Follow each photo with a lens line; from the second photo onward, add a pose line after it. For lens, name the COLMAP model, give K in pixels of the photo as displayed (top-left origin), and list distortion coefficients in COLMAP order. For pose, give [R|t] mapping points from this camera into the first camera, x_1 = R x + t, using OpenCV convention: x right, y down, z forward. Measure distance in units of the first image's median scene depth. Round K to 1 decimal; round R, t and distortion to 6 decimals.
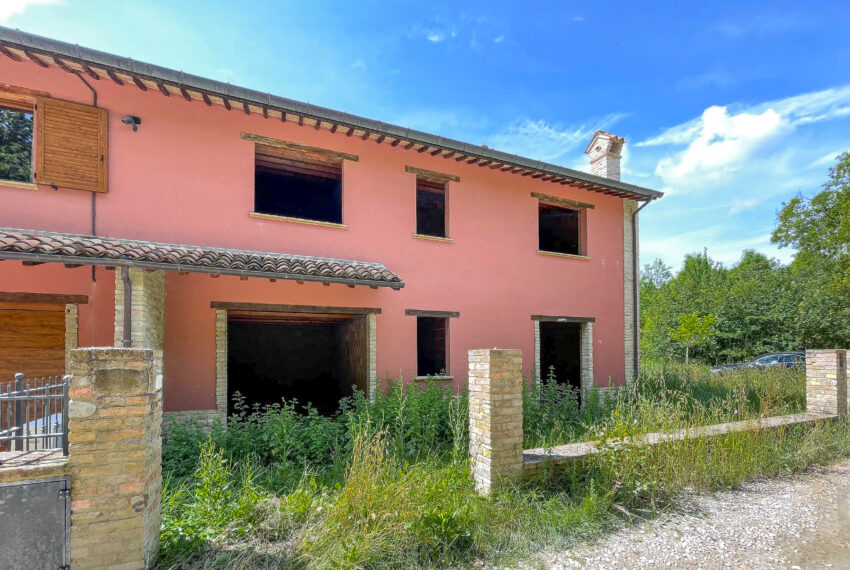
lens RADIAL K [[364.5, 0, 424.3], [0, 364.5, 350.1], [0, 0, 1]] dist [-0.001640, 0.000421]
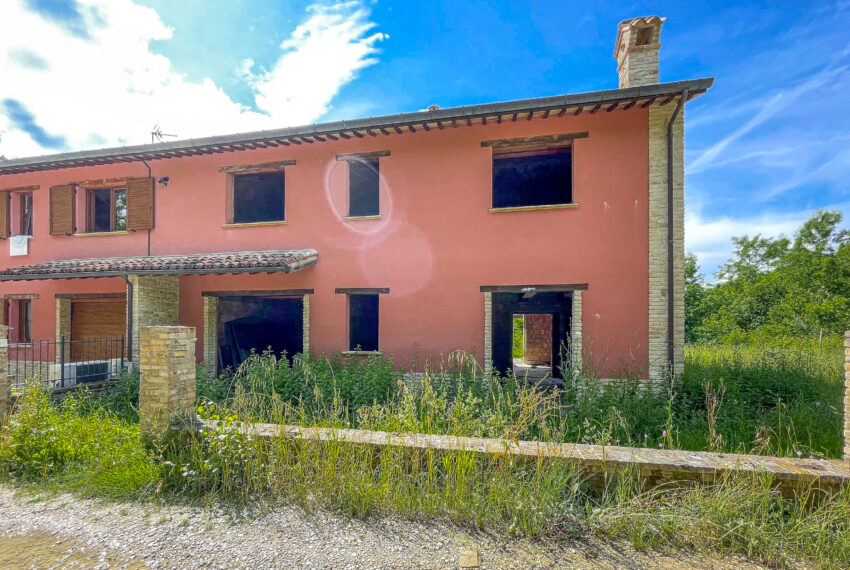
lens RADIAL K [[342.1, 0, 425.1], [0, 342.1, 326.6], [0, 0, 1]] dist [-0.007081, 0.000029]
pose [[0.831605, 0.003711, -0.555355, 0.752314], [-0.005419, 0.999984, -0.001432, 0.001161], [0.555341, 0.004200, 0.831612, 0.314504]]
